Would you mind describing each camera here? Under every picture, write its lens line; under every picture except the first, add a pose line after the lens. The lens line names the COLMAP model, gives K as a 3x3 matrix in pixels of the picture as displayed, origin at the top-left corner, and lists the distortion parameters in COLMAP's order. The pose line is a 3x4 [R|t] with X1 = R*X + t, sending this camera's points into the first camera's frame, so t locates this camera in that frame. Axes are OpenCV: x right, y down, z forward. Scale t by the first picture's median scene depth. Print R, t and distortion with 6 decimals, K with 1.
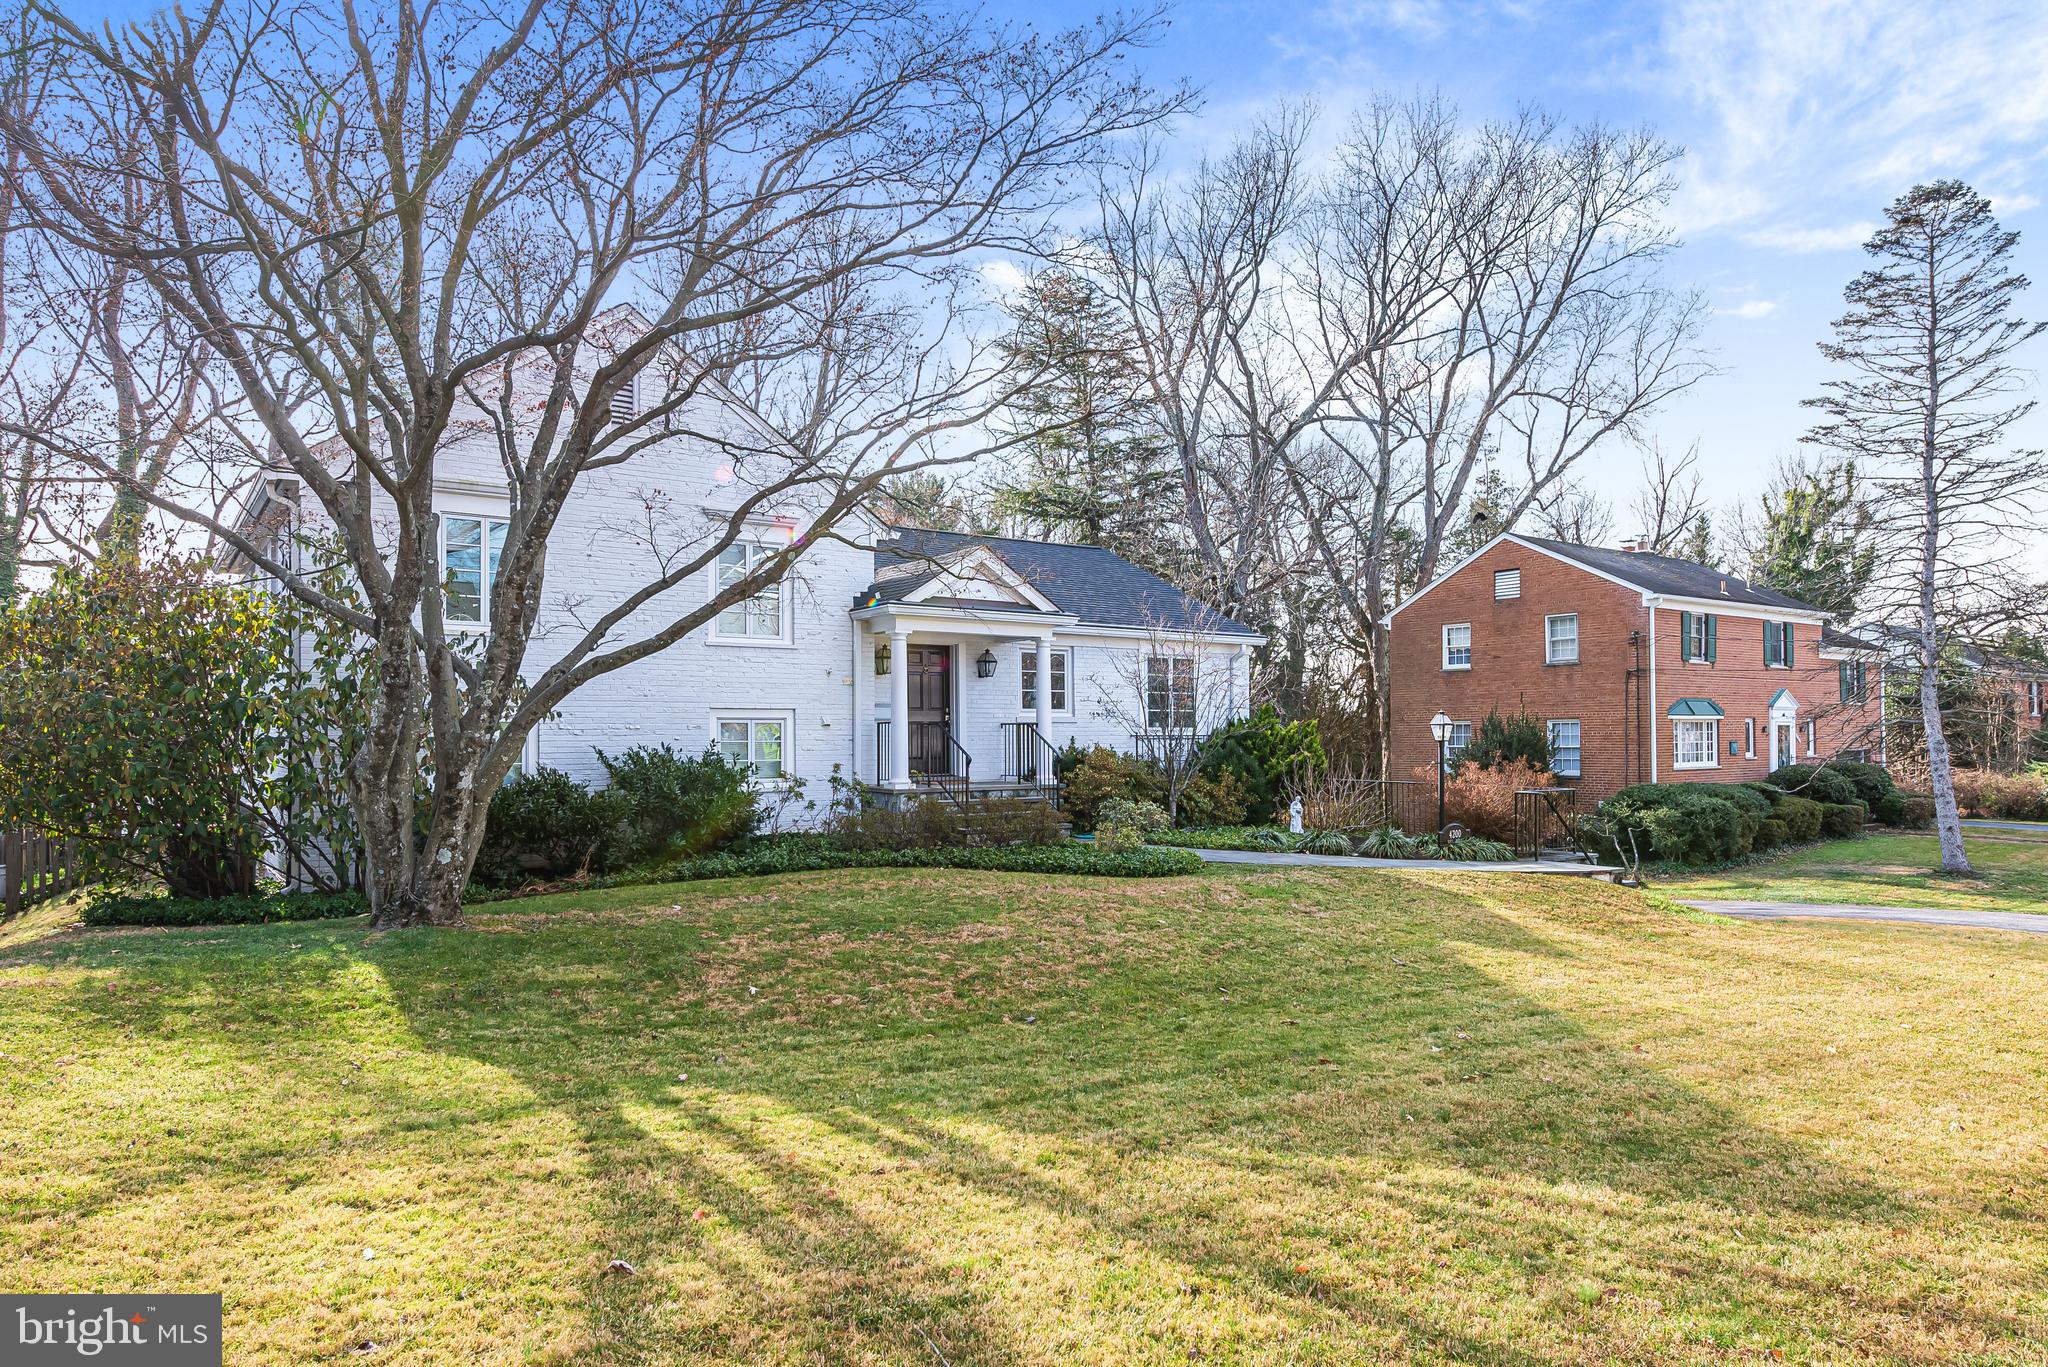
lens RADIAL K [[1199.3, 0, 1023.3], [0, 1199.3, 685.8], [0, 0, 1]] dist [-0.000703, -0.000343]
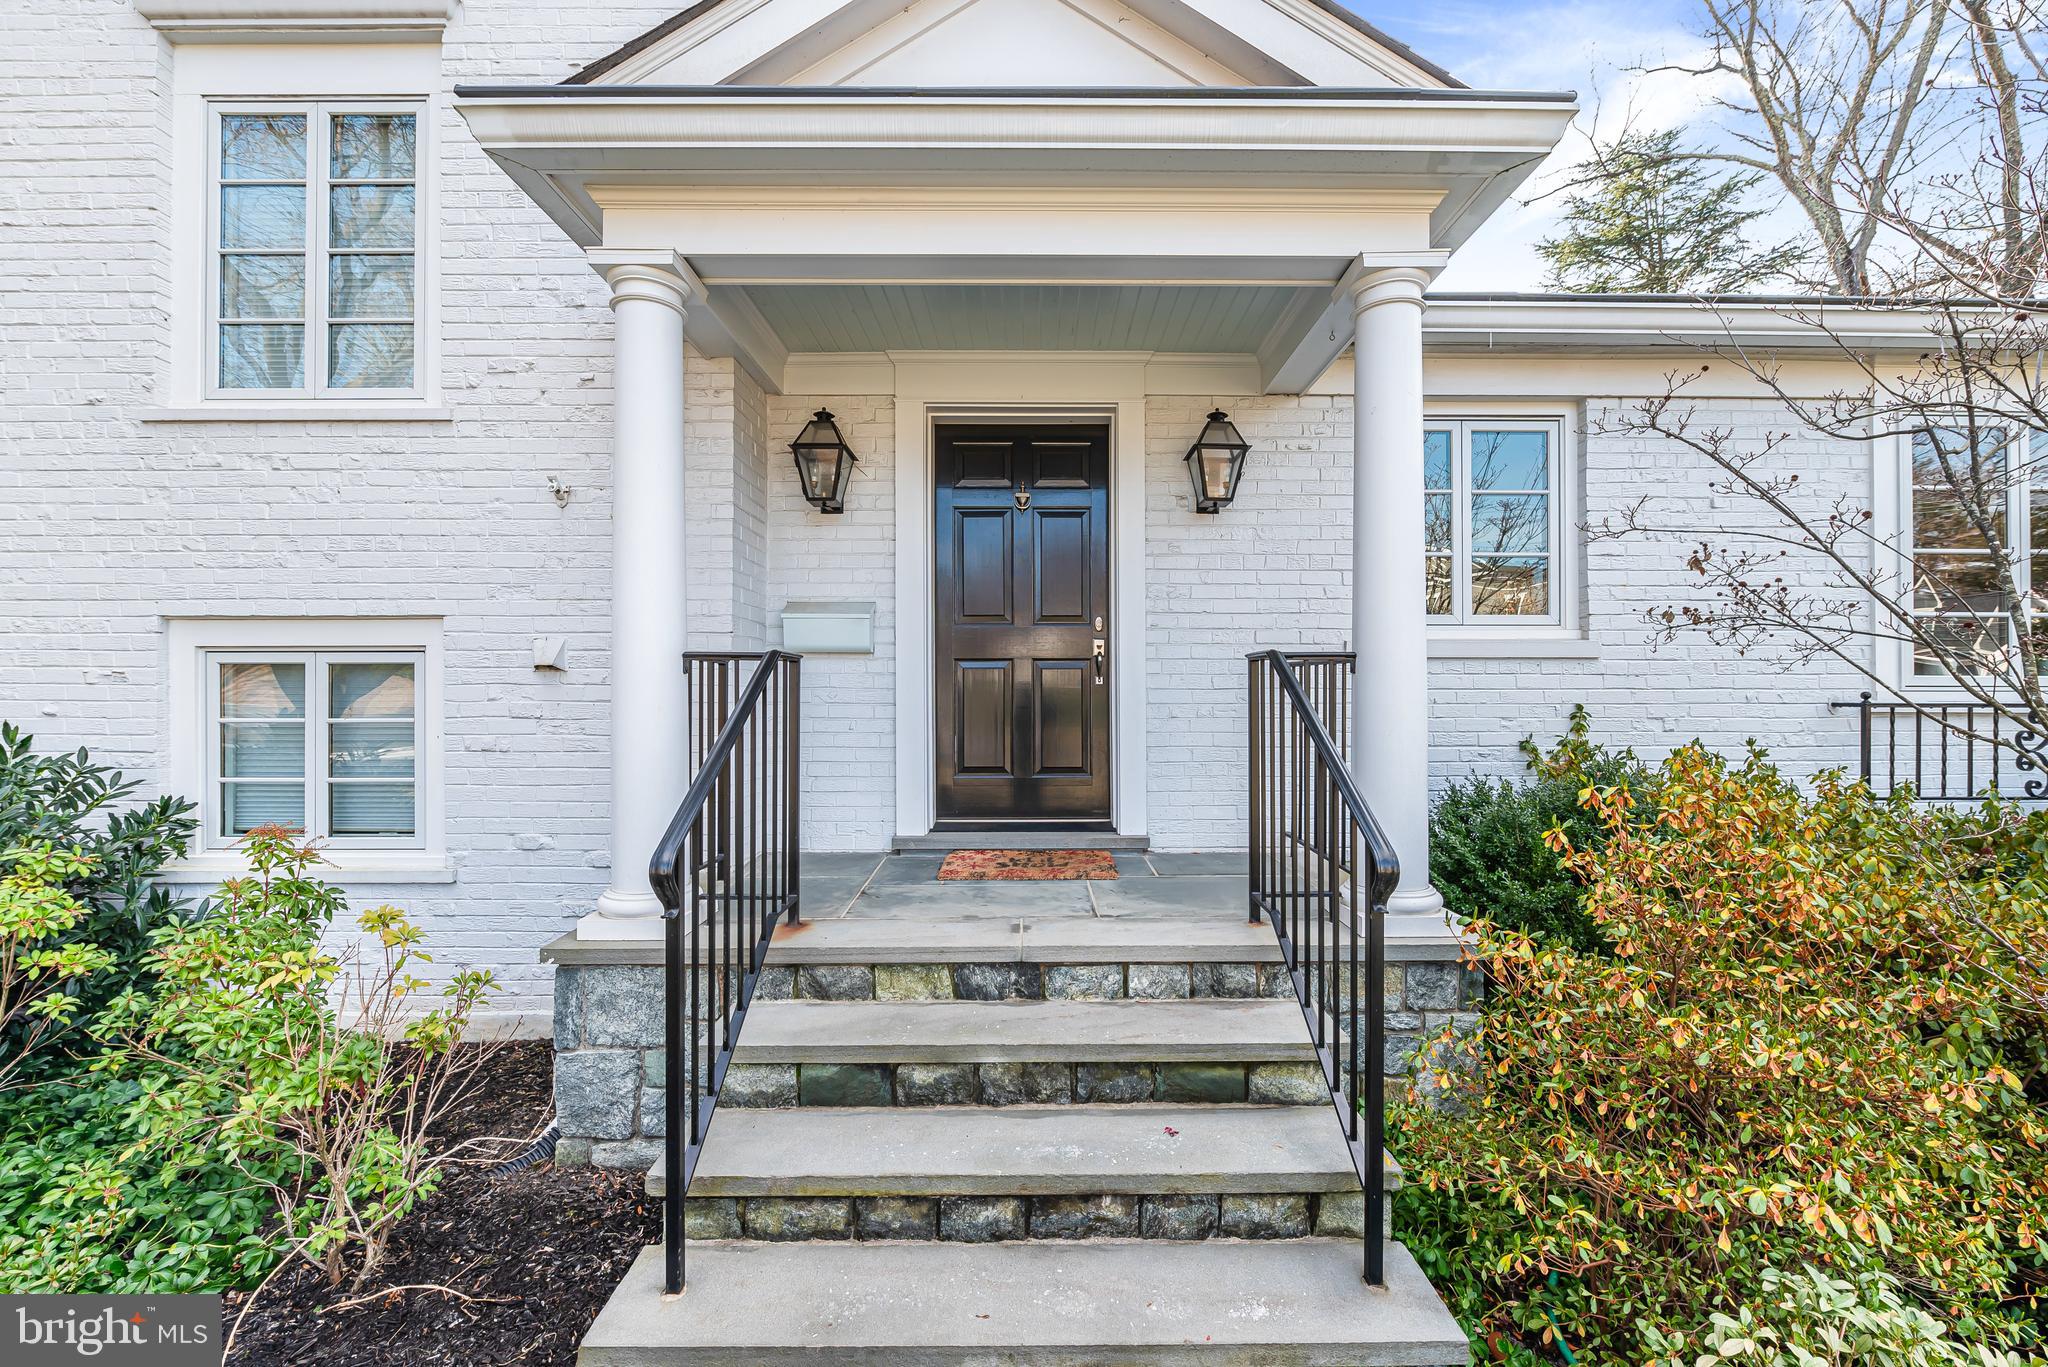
lens RADIAL K [[808.2, 0, 1042.5], [0, 808.2, 708.8], [0, 0, 1]] dist [-0.002336, 0.000004]
pose [[0.843540, -0.010515, -0.536964, 0.038022], [0.023253, 0.999586, 0.016955, 0.035898], [0.536563, -0.026788, 0.843435, 0.756372]]
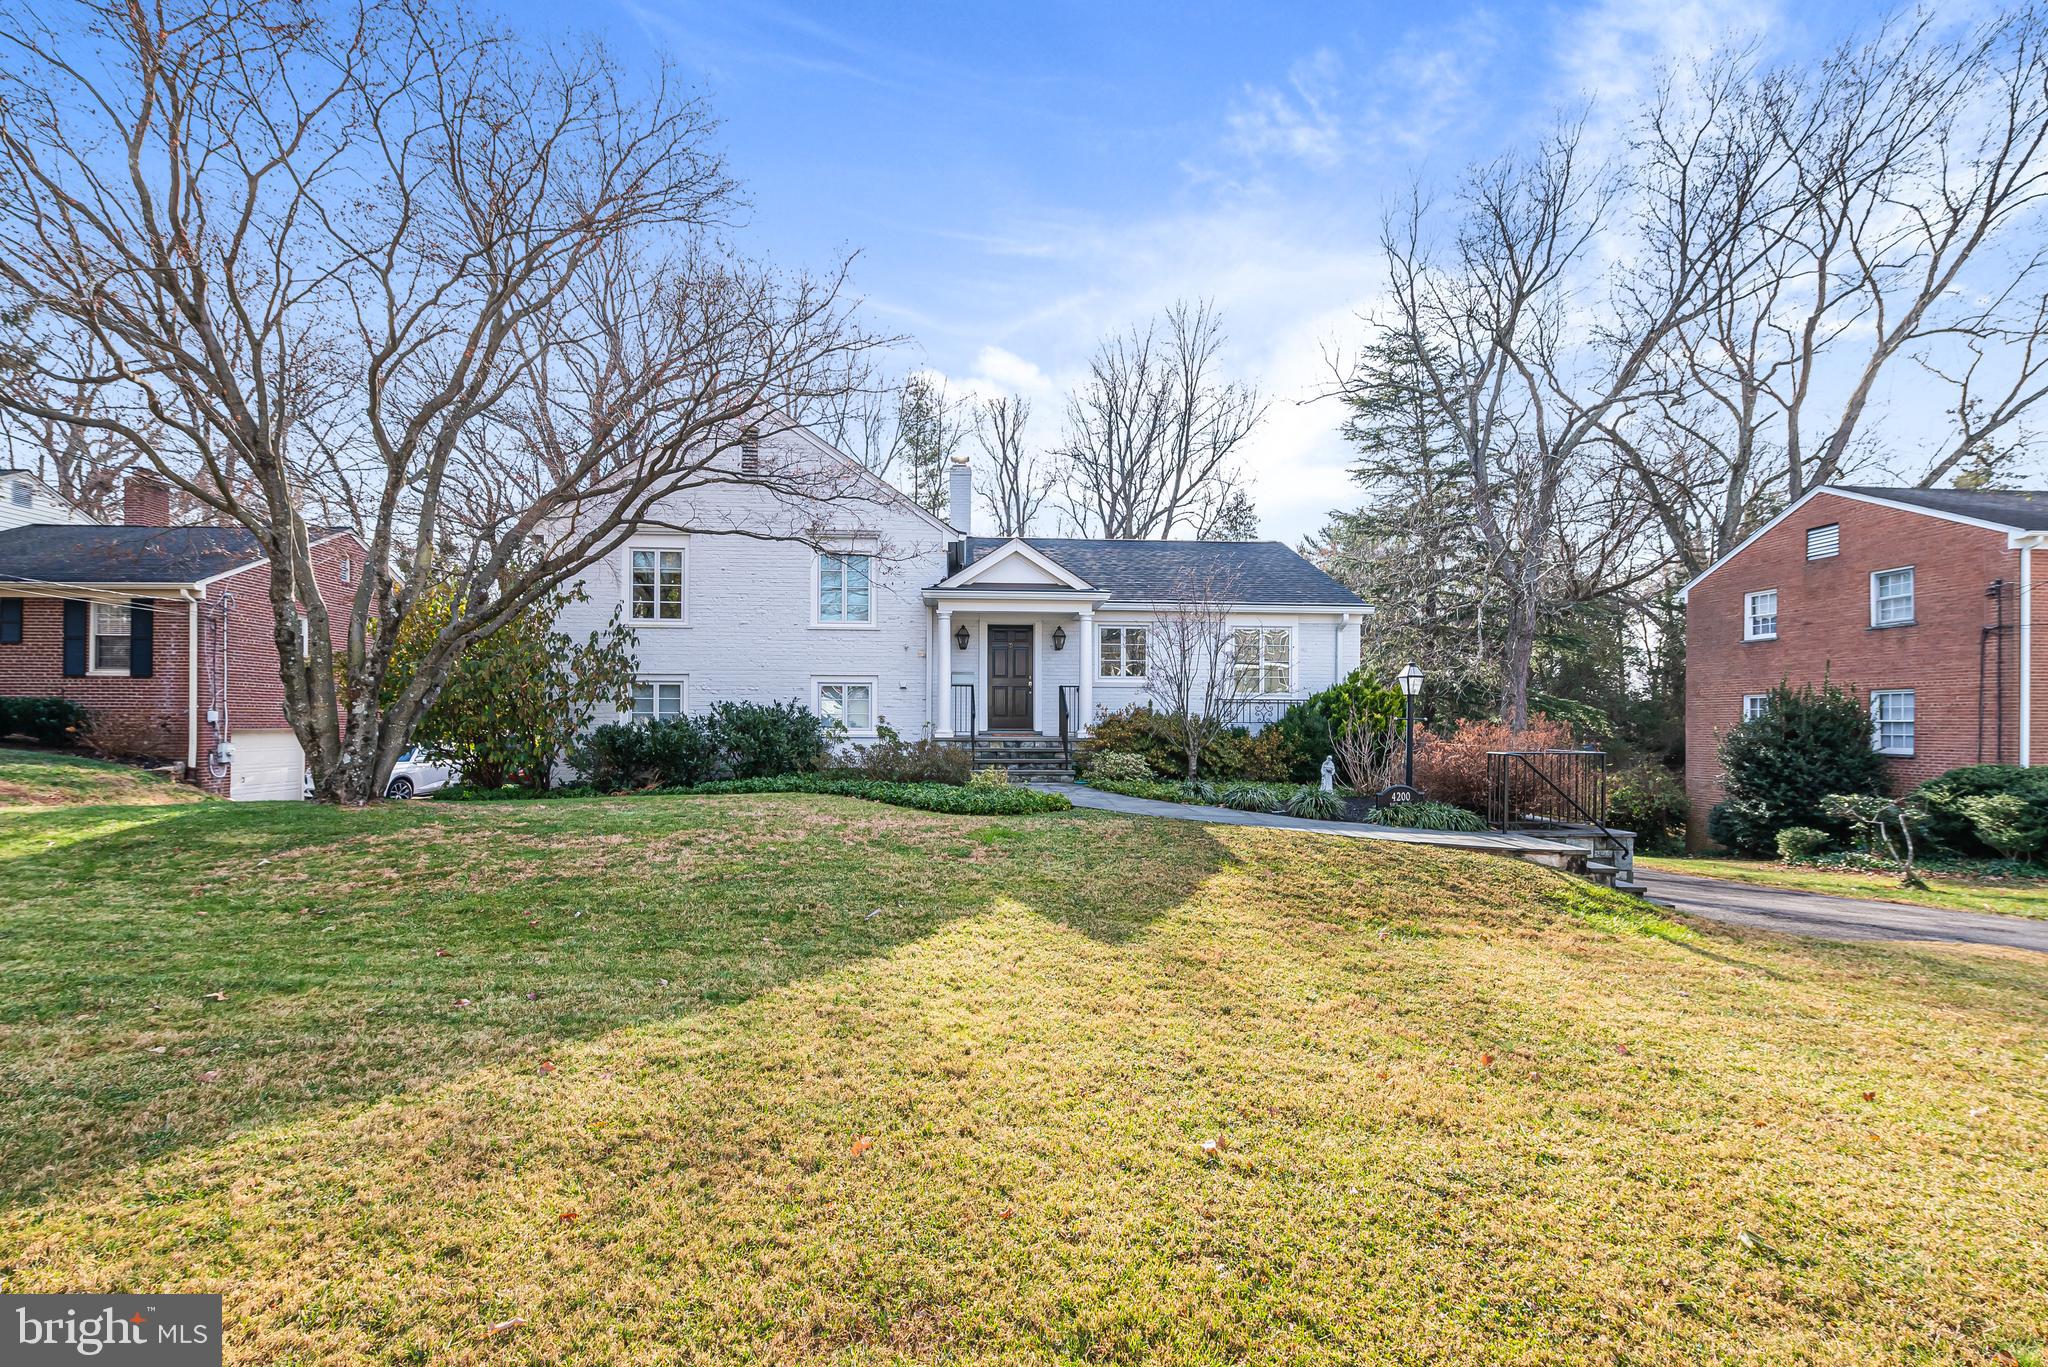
lens RADIAL K [[808.2, 0, 1042.5], [0, 808.2, 708.8], [0, 0, 1]] dist [-0.002336, 0.000004]
pose [[0.853283, 0.000260, -0.521448, 0.357627], [0.013541, 0.999652, 0.022657, 0.031878], [0.521273, -0.026394, 0.852982, 0.274826]]
